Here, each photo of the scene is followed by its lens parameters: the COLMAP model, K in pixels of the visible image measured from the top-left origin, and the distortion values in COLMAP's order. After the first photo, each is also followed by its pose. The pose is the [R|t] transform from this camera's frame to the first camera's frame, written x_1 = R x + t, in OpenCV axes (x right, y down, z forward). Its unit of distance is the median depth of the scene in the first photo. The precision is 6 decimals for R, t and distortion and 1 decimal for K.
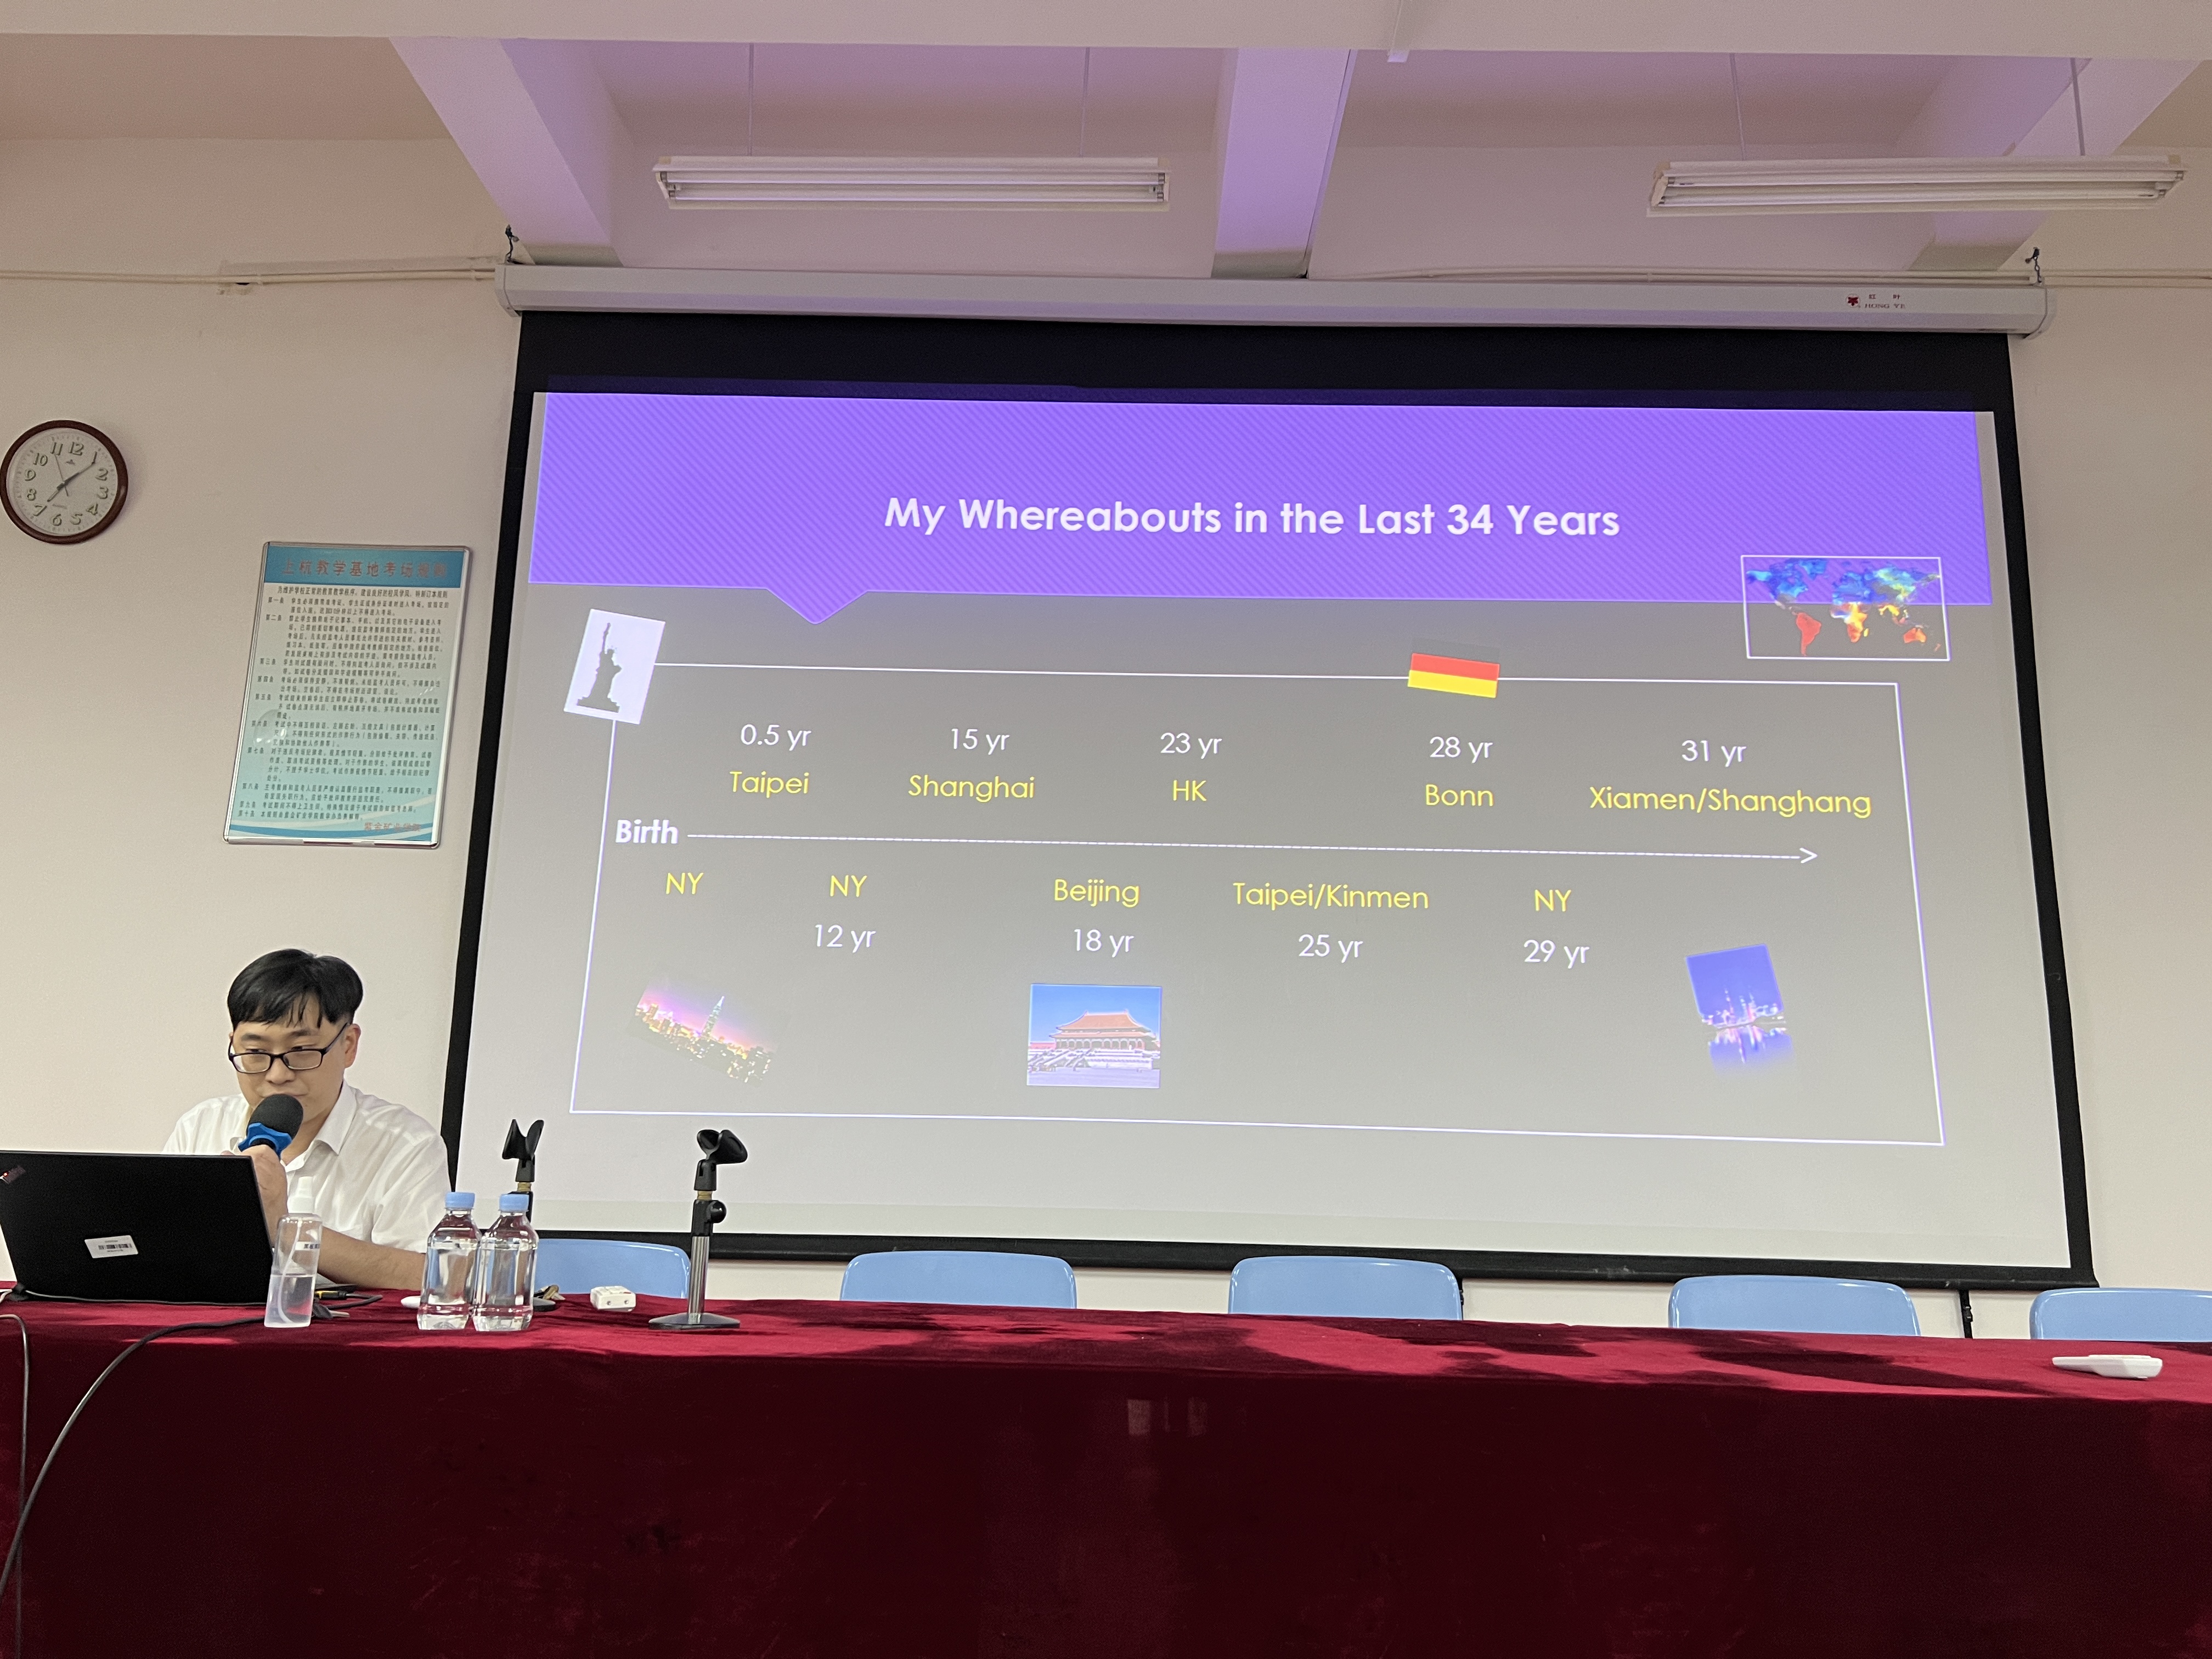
lens RADIAL K [[1631.3, 0, 1106.0], [0, 1631.3, 829.5], [0, 0, 1]] dist [-0.009529, -0.005220]
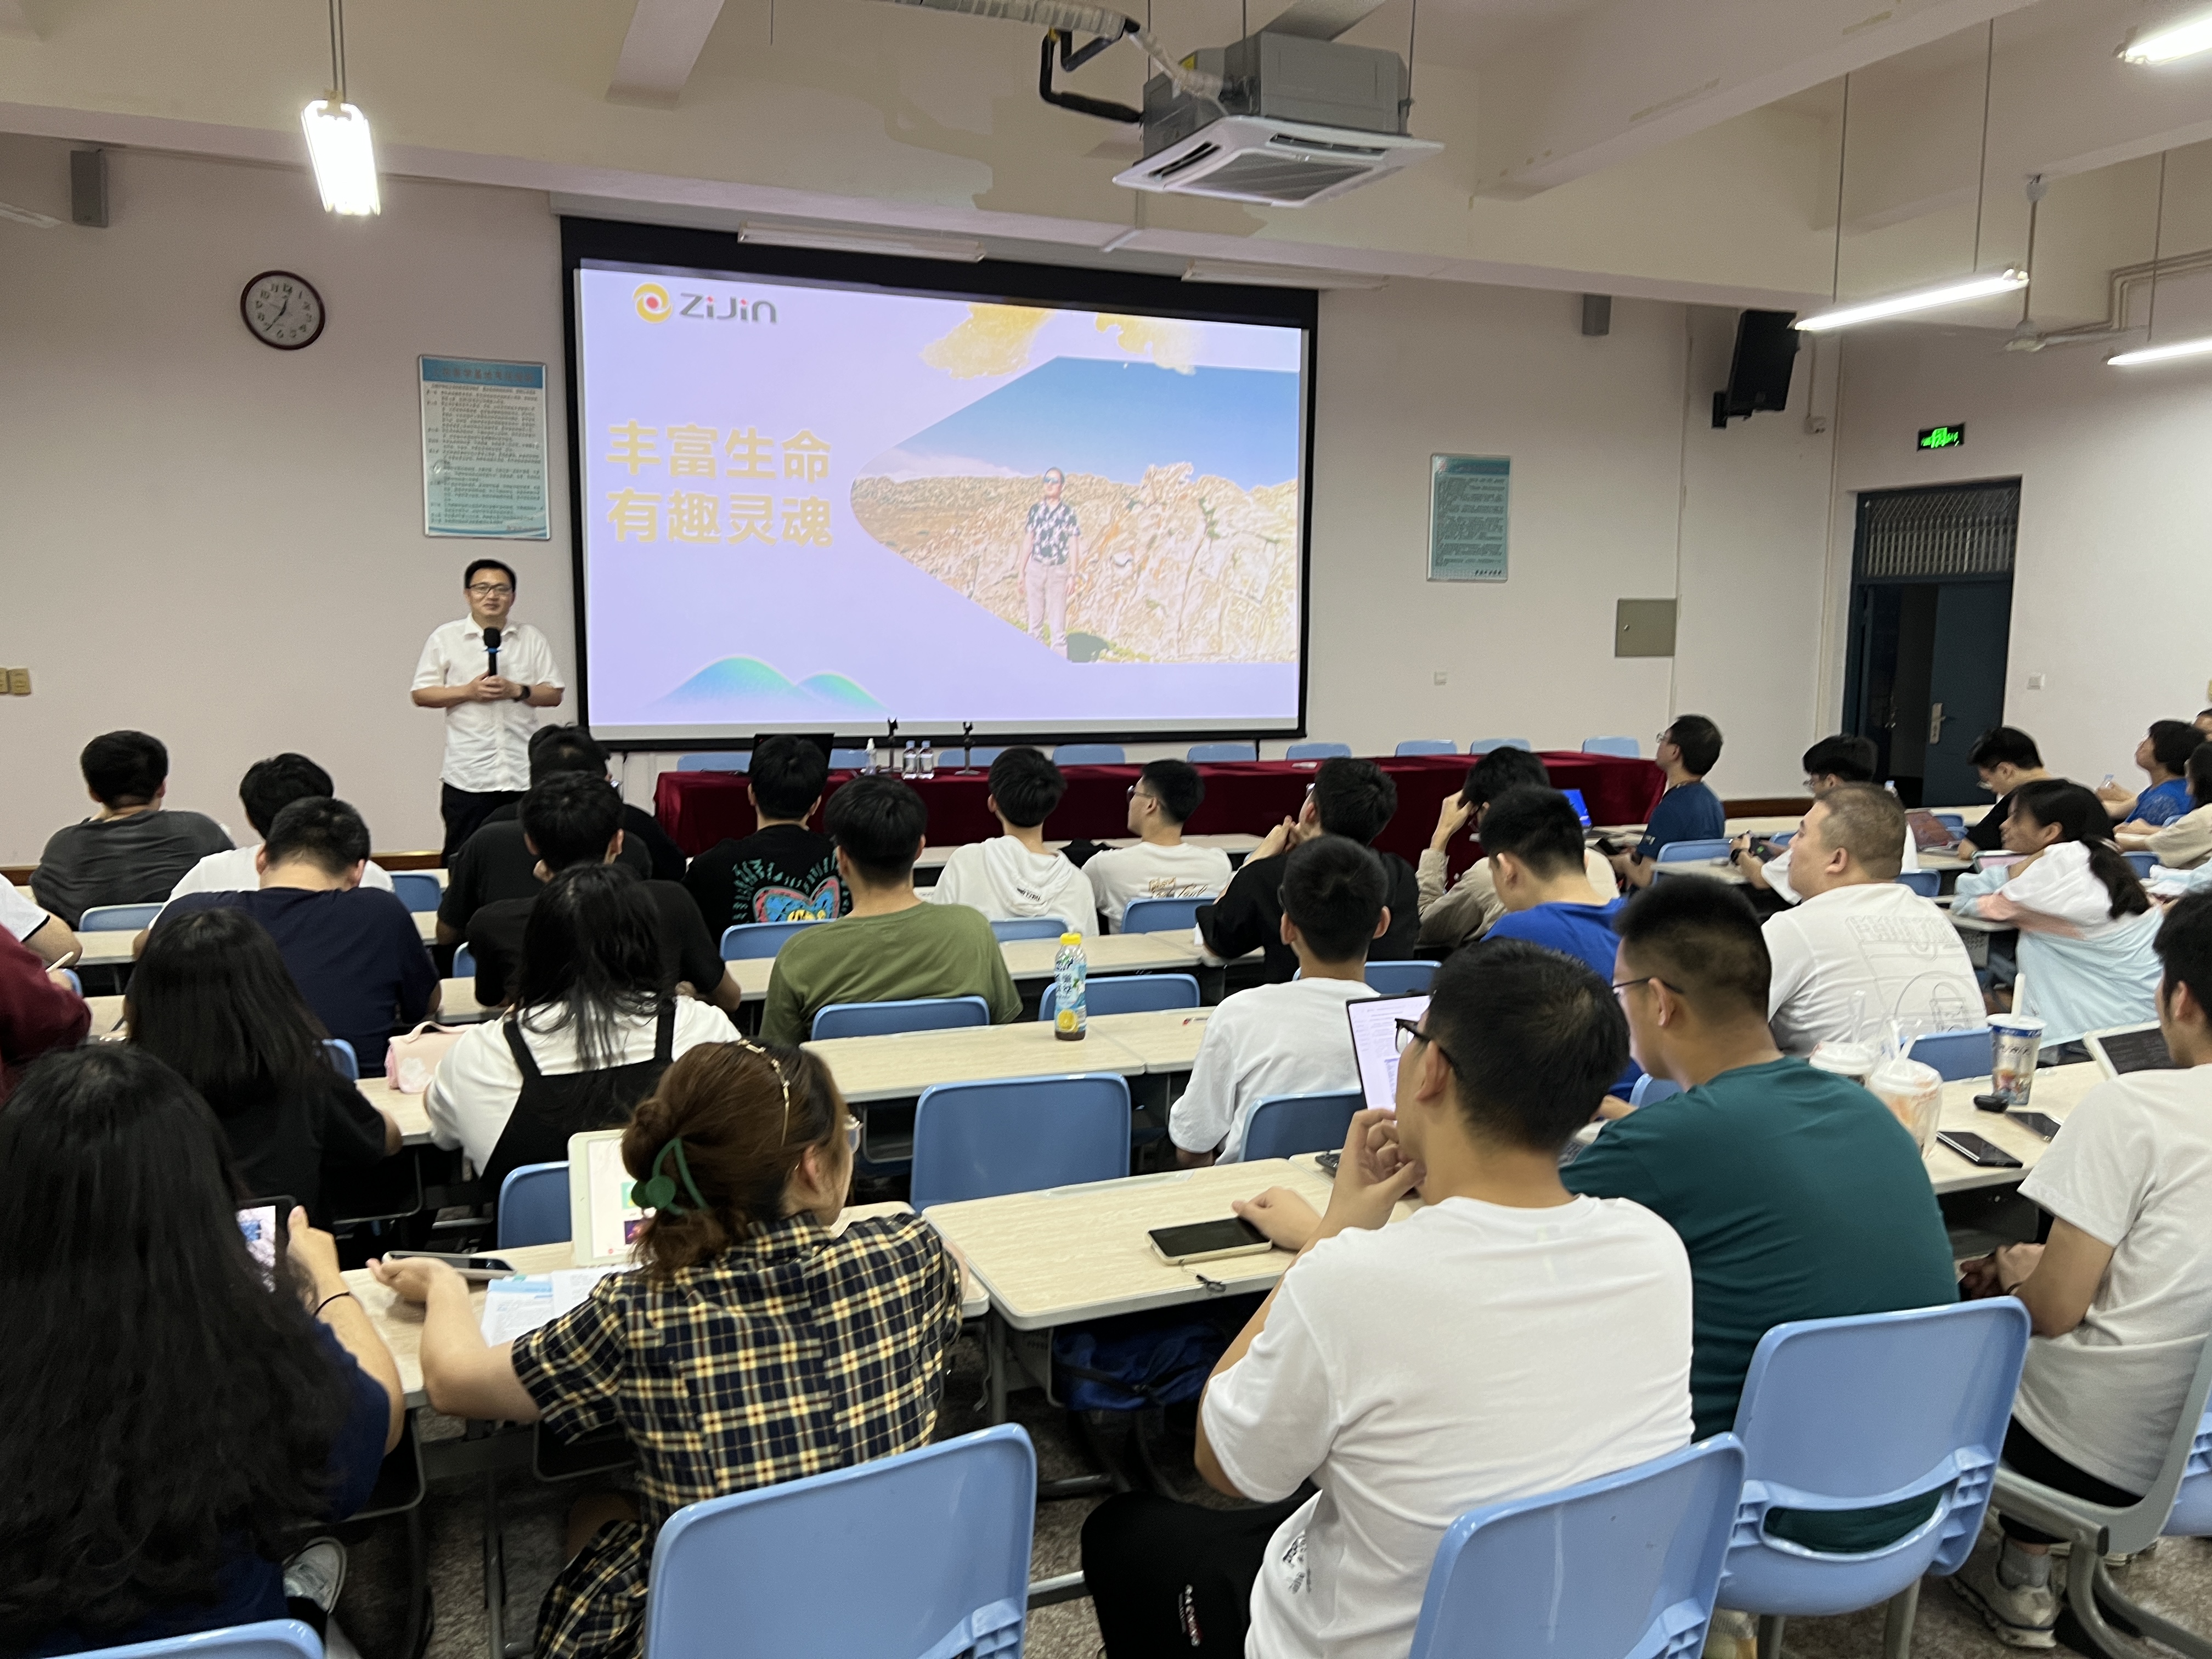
lens RADIAL K [[1664.0, 0, 1095.5], [0, 1664.0, 804.5], [0, 0, 1]] dist [0.027398, -0.005603]
pose [[0.919524, -0.056074, 0.389012, -0.580790], [-0.069483, 0.950988, 0.301319, -0.310258], [-0.386842, -0.304100, 0.870561, -0.956820]]
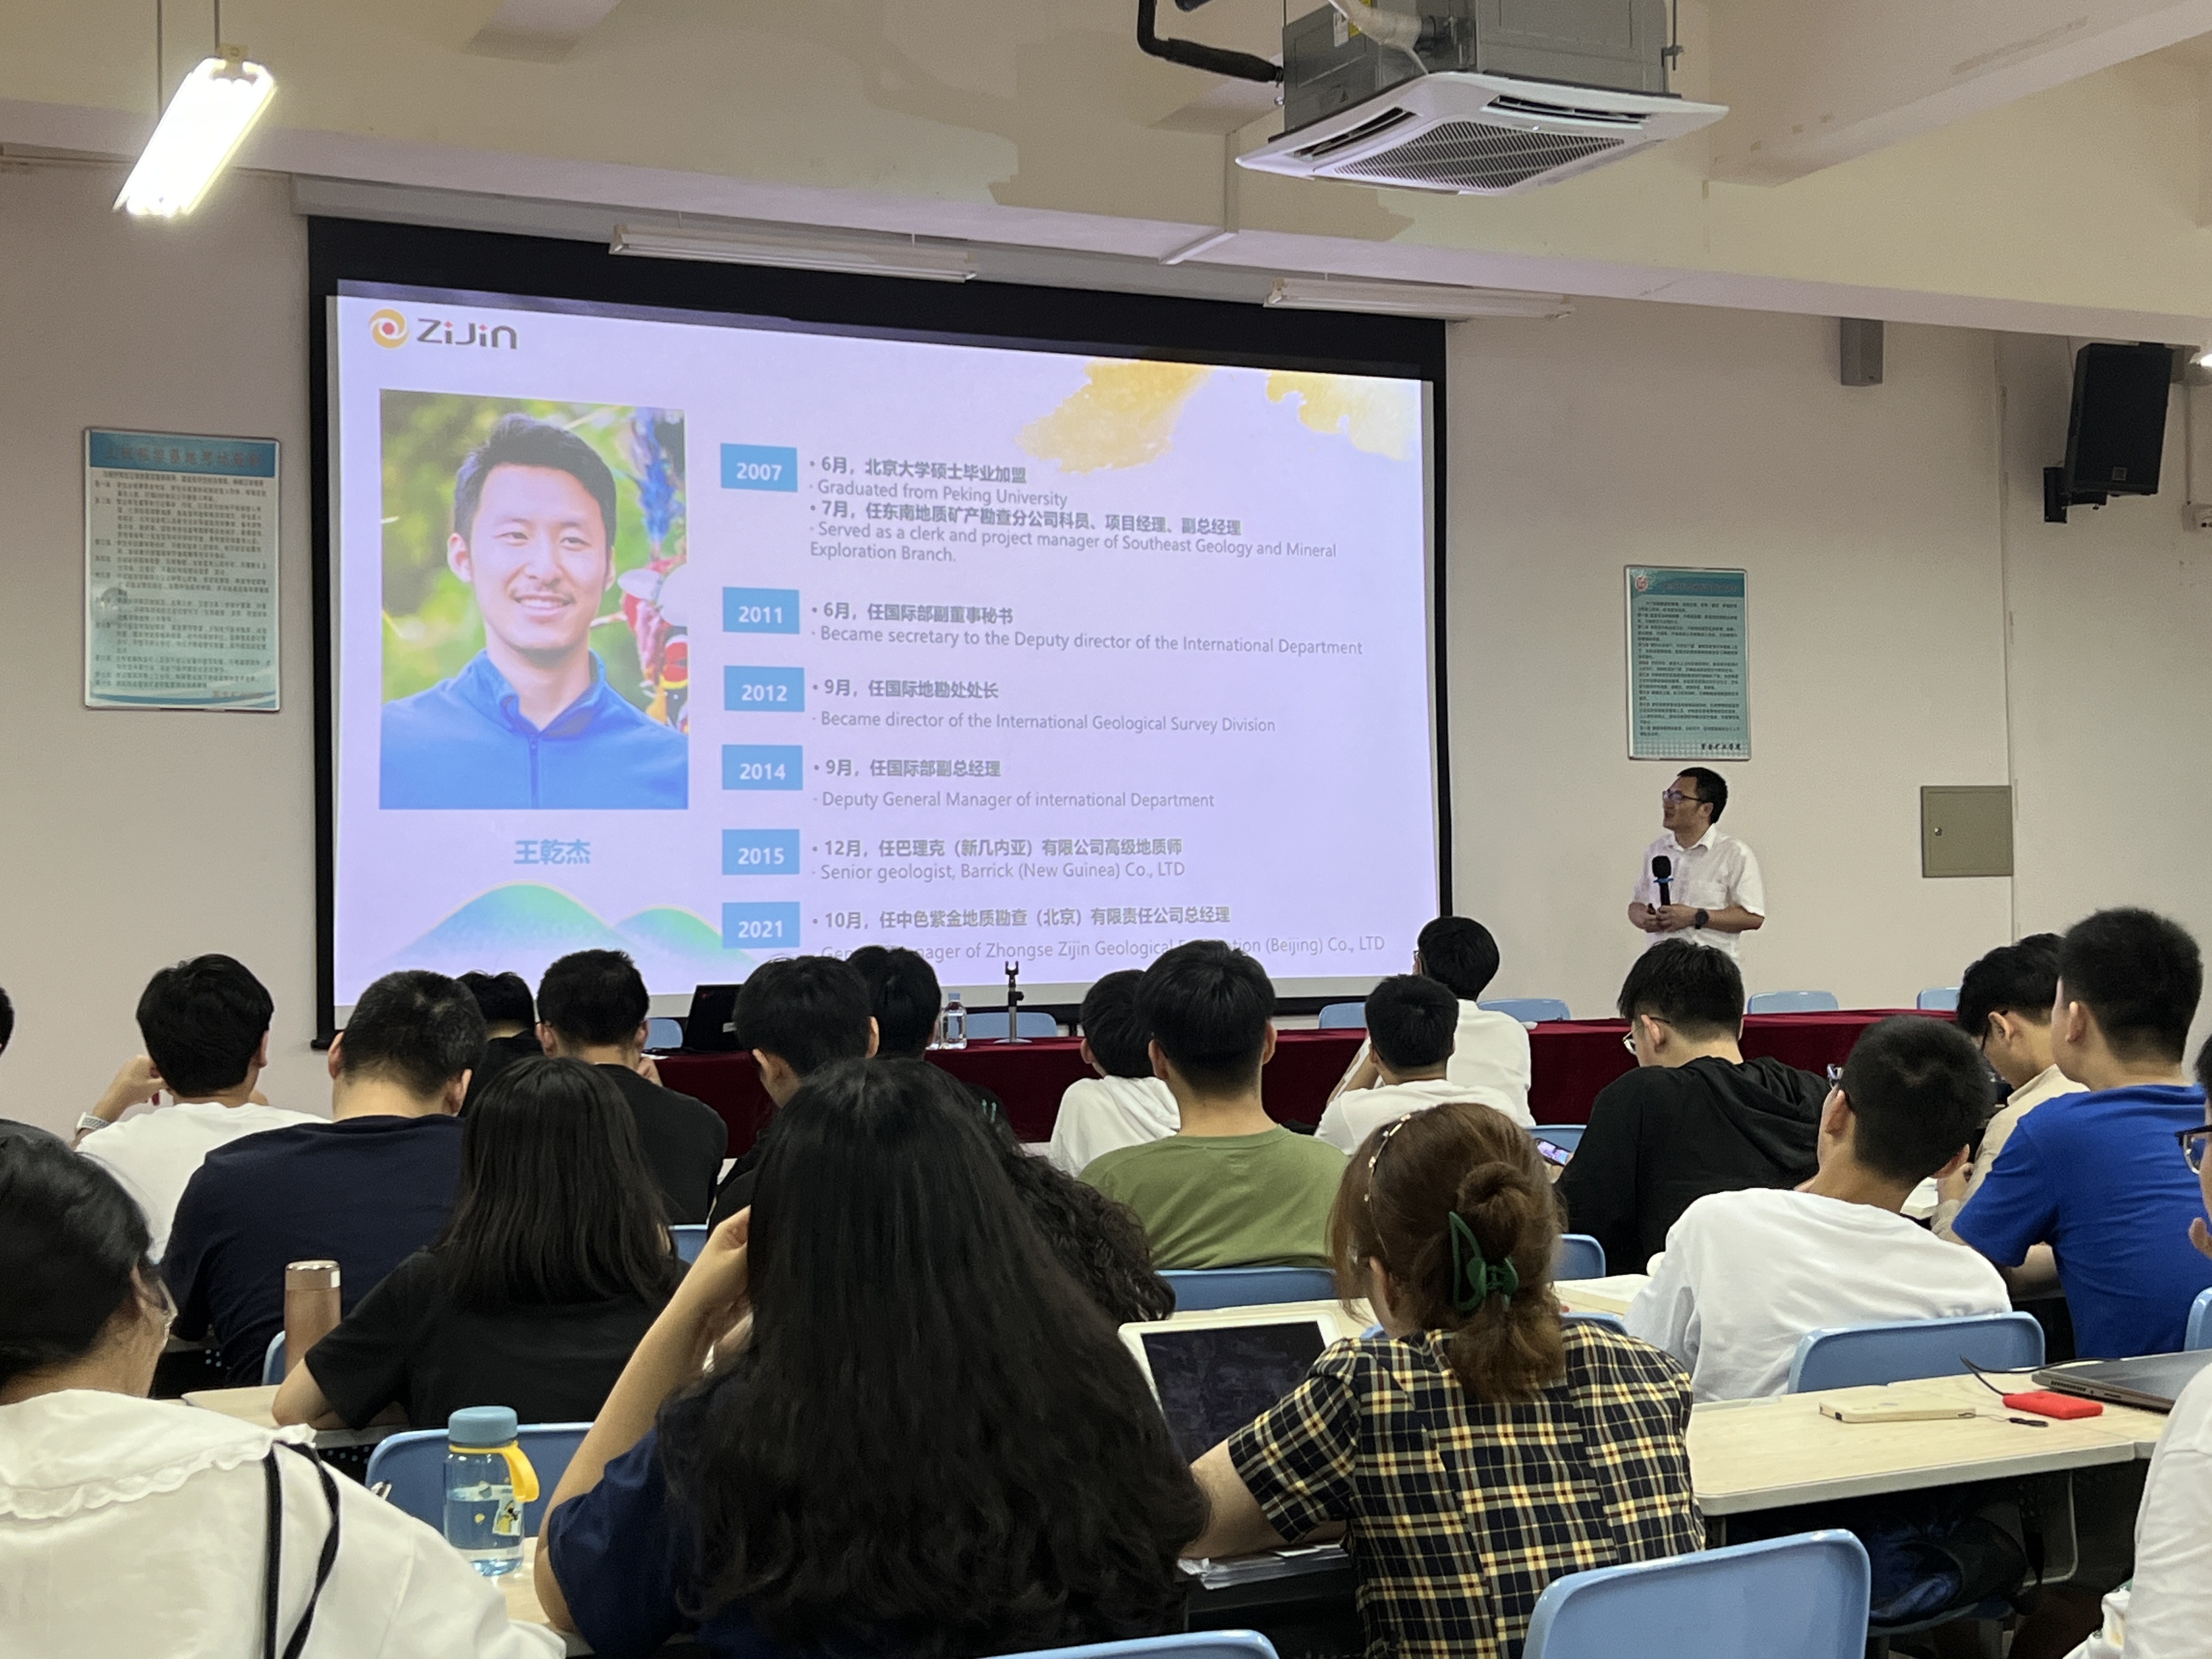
lens RADIAL K [[2870.6, 0, 1106.0], [0, 2870.6, 829.5], [0, 0, 1]] dist [0.183587, -0.527217]
pose [[0.891714, -0.022791, 0.452025, -0.804334], [-0.061600, 0.983326, 0.171098, -0.290914], [-0.448388, -0.180415, 0.875442, -1.069690]]
